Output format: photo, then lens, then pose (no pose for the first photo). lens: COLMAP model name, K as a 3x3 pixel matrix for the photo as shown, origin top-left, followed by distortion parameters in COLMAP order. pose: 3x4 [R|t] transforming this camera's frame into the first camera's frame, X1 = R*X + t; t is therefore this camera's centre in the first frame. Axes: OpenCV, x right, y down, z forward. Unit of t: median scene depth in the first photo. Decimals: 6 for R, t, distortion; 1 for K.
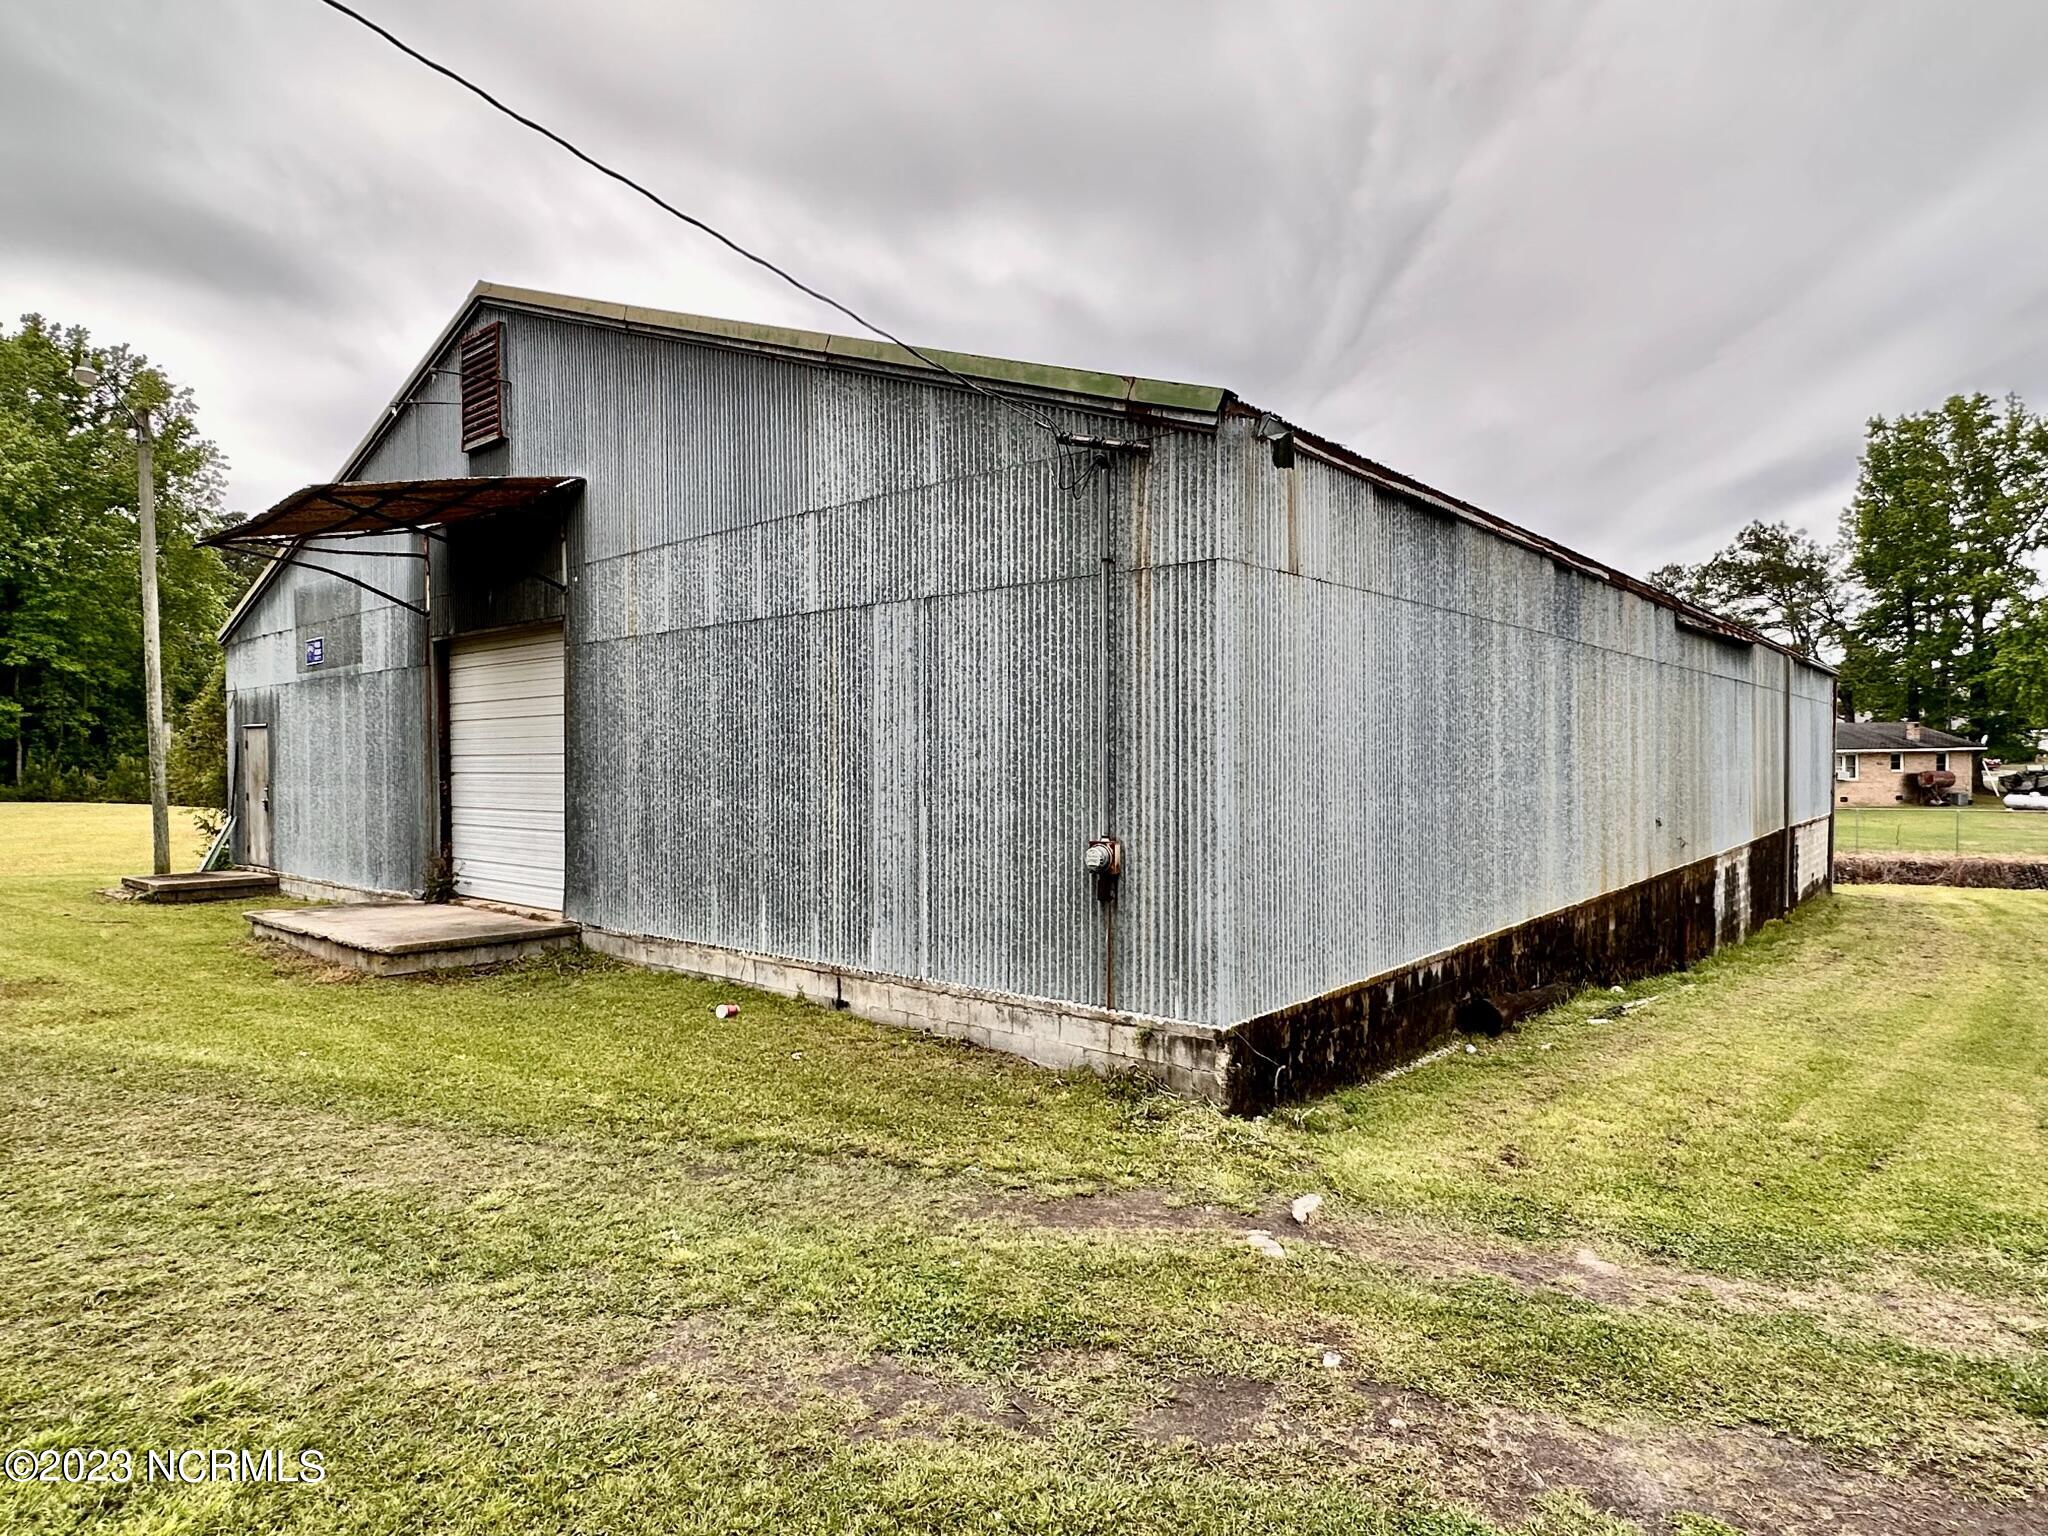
lens RADIAL K [[1159.0, 0, 1020.7], [0, 1159.0, 779.2], [0, 0, 1]] dist [-0.002789, 0.000687]
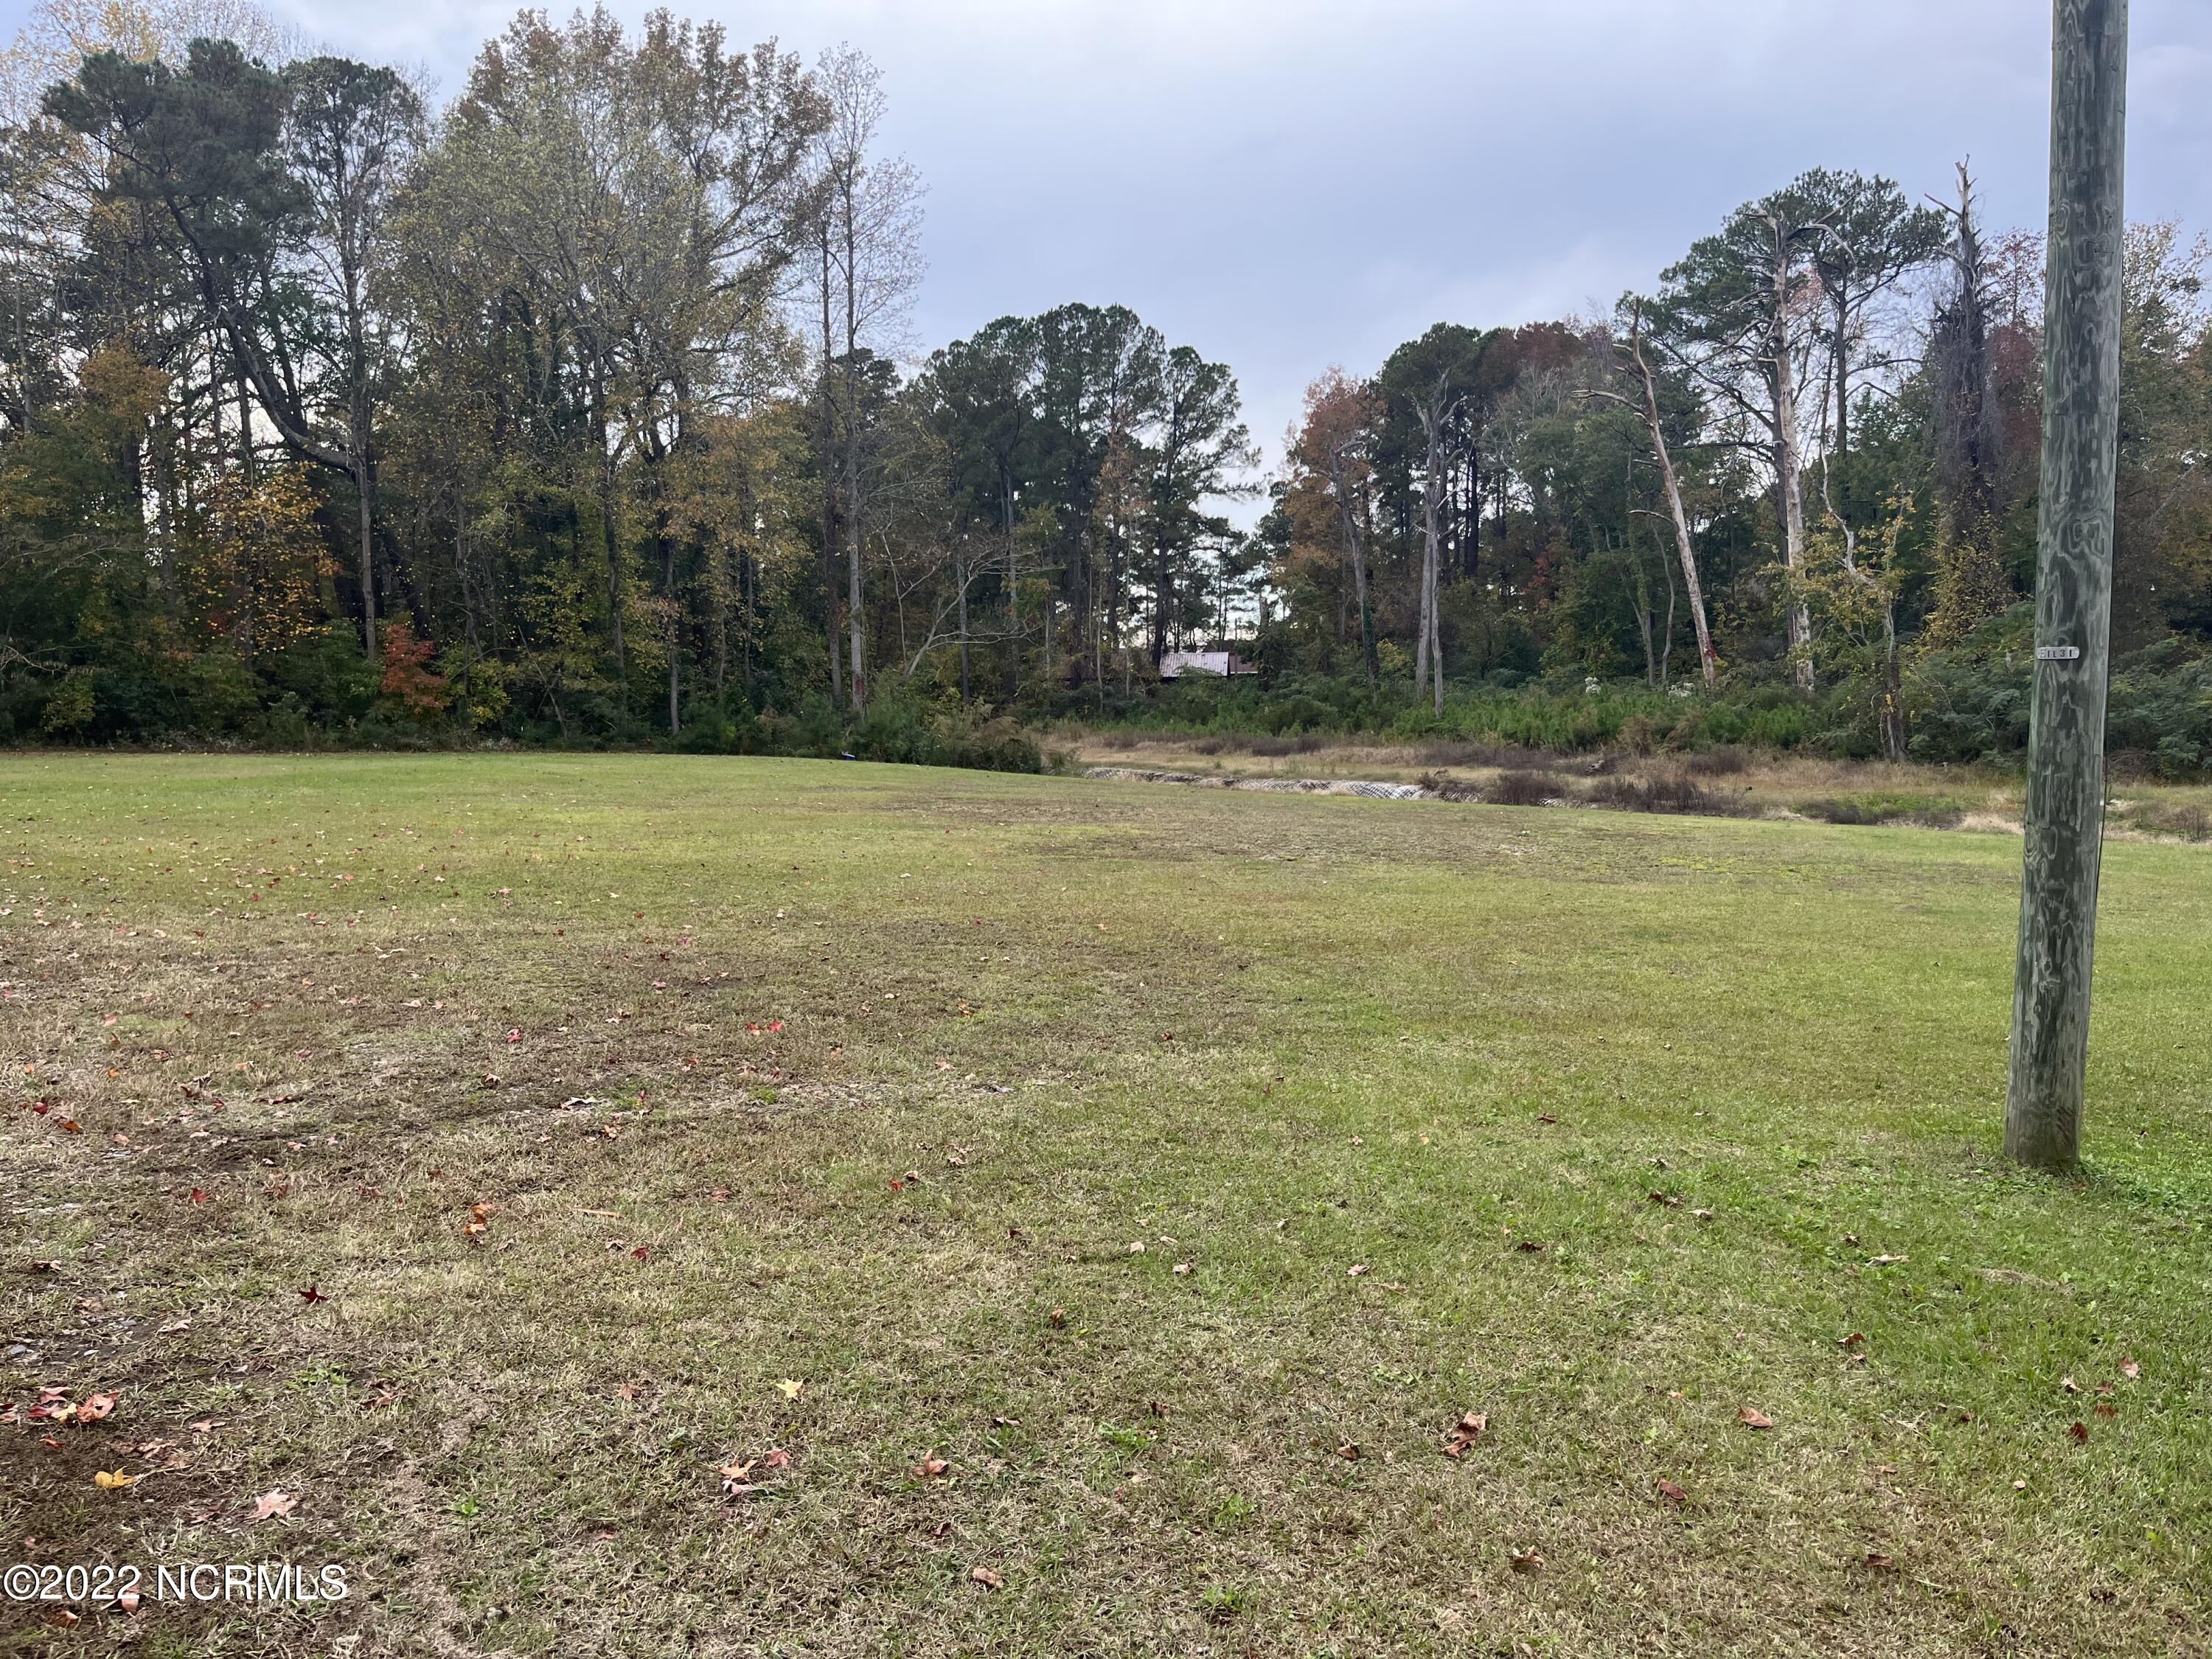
lens RADIAL K [[1667.8, 0, 1095.4], [0, 1667.8, 822.5], [0, 0, 1]] dist [0.060219, -0.080656]
pose [[0.914399, 0.023348, -0.404140, -1.682108], [-0.003974, 0.998805, 0.048712, 0.061941], [0.404794, -0.042936, 0.913399, 1.530976]]
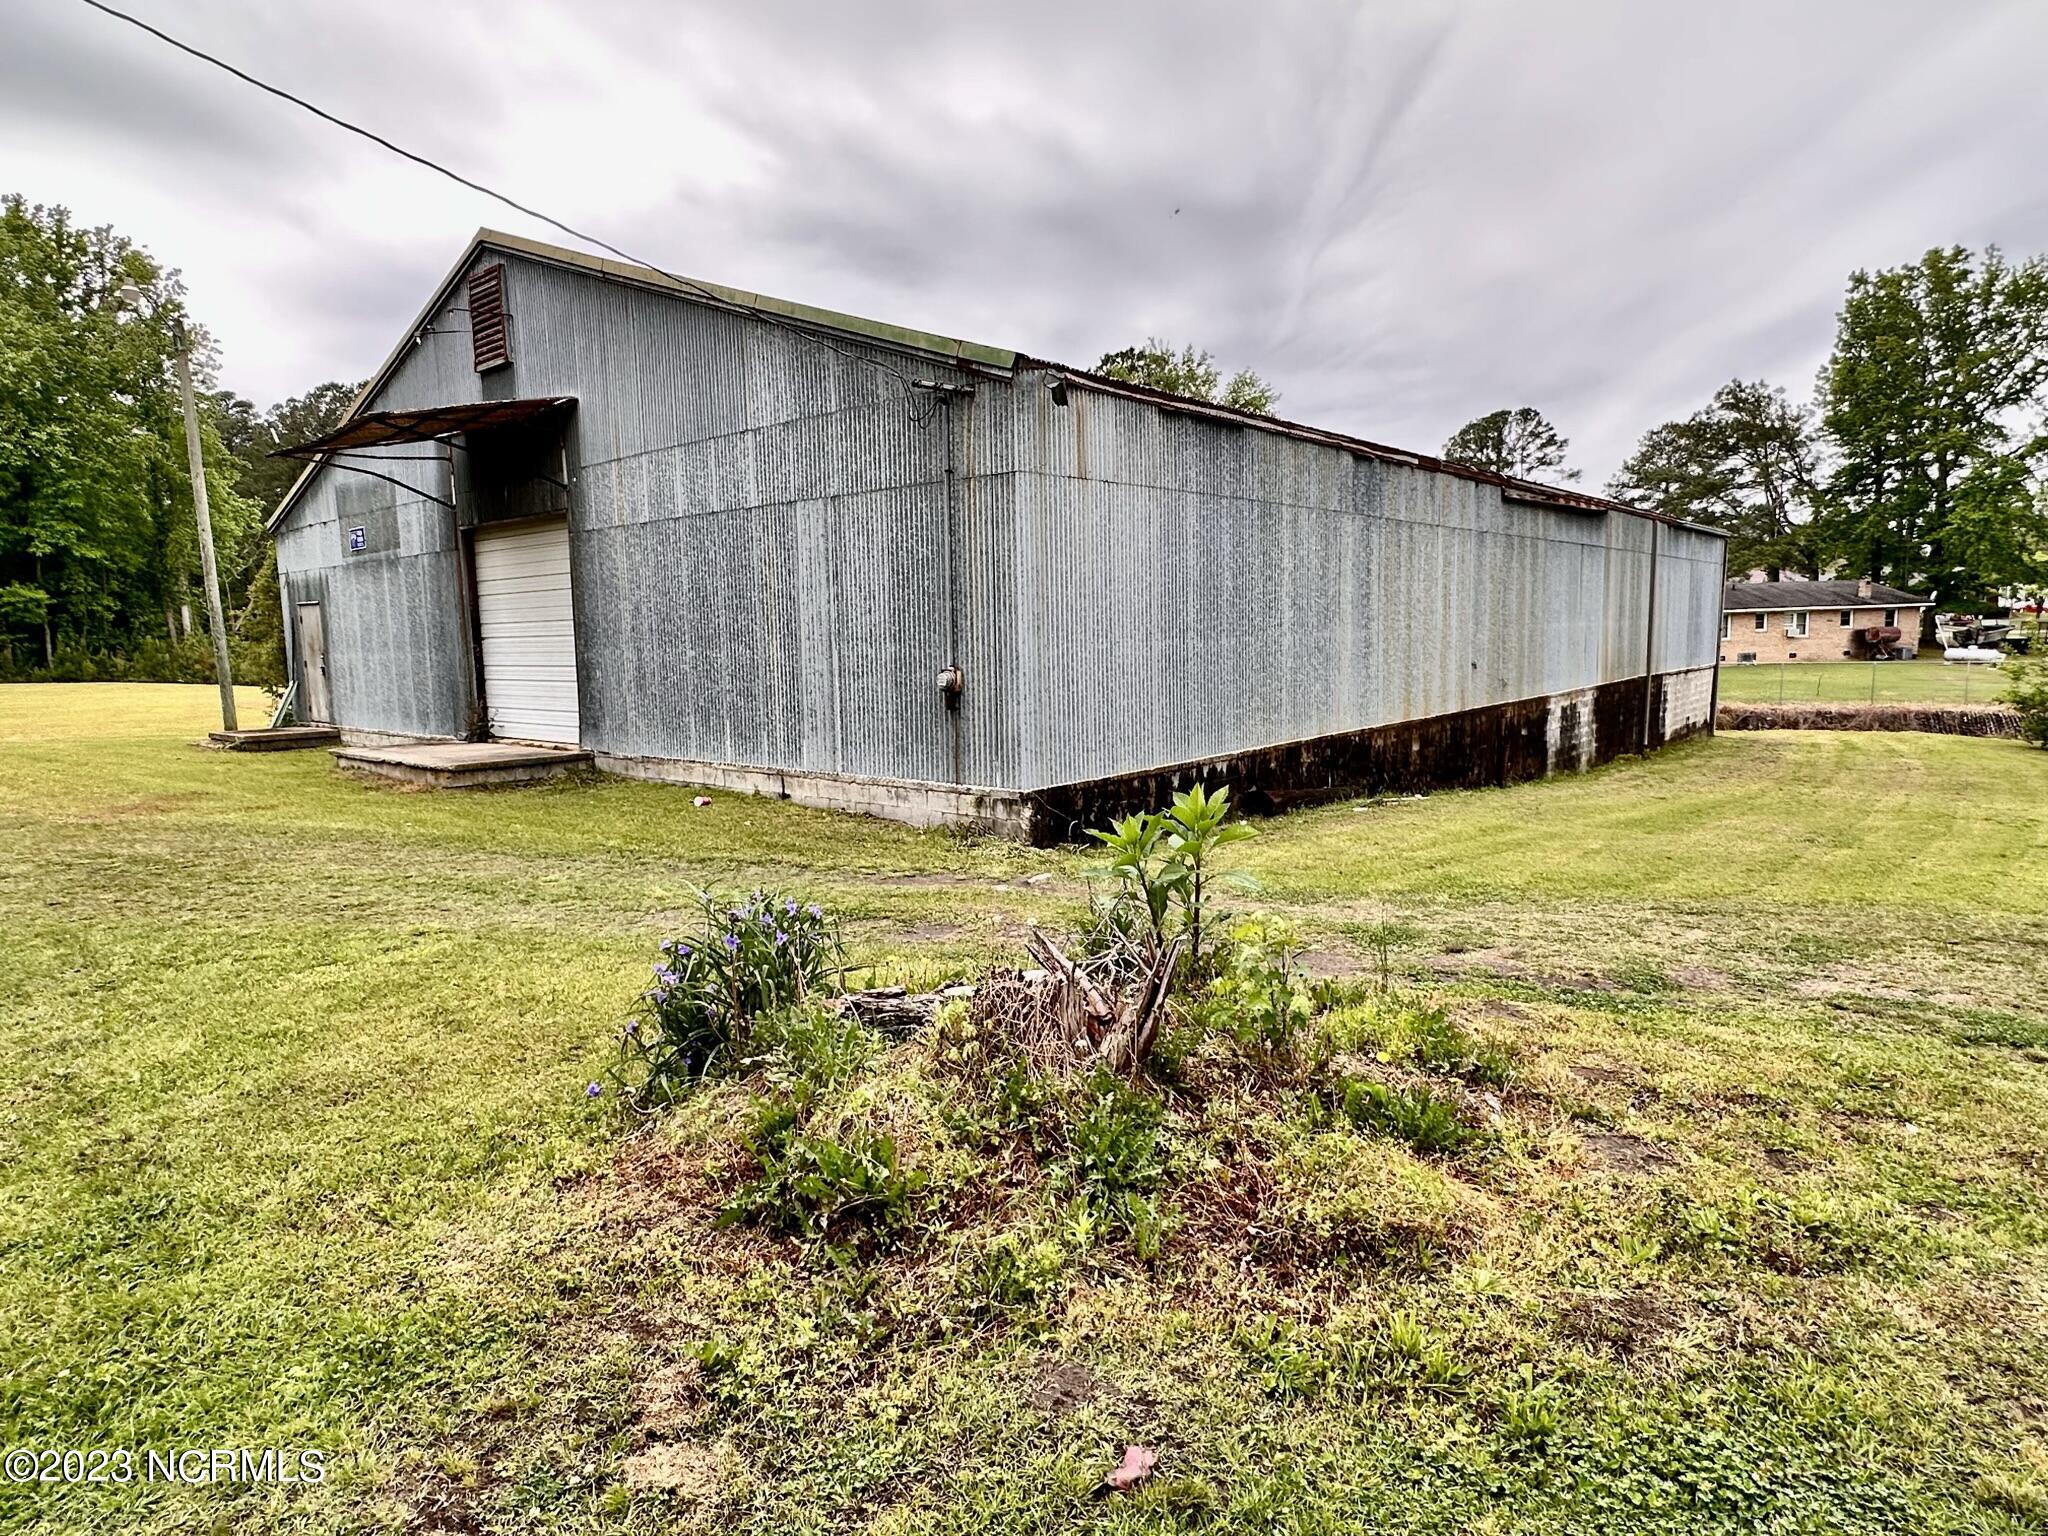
lens RADIAL K [[1159.0, 0, 1022.7], [0, 1159.0, 780.3], [0, 0, 1]] dist [-0.002789, 0.000687]
pose [[0.999889, -0.014248, -0.004464, 0.121398], [0.014654, 0.993780, 0.110397, 0.023943], [0.002863, -0.110450, 0.993878, -0.333802]]
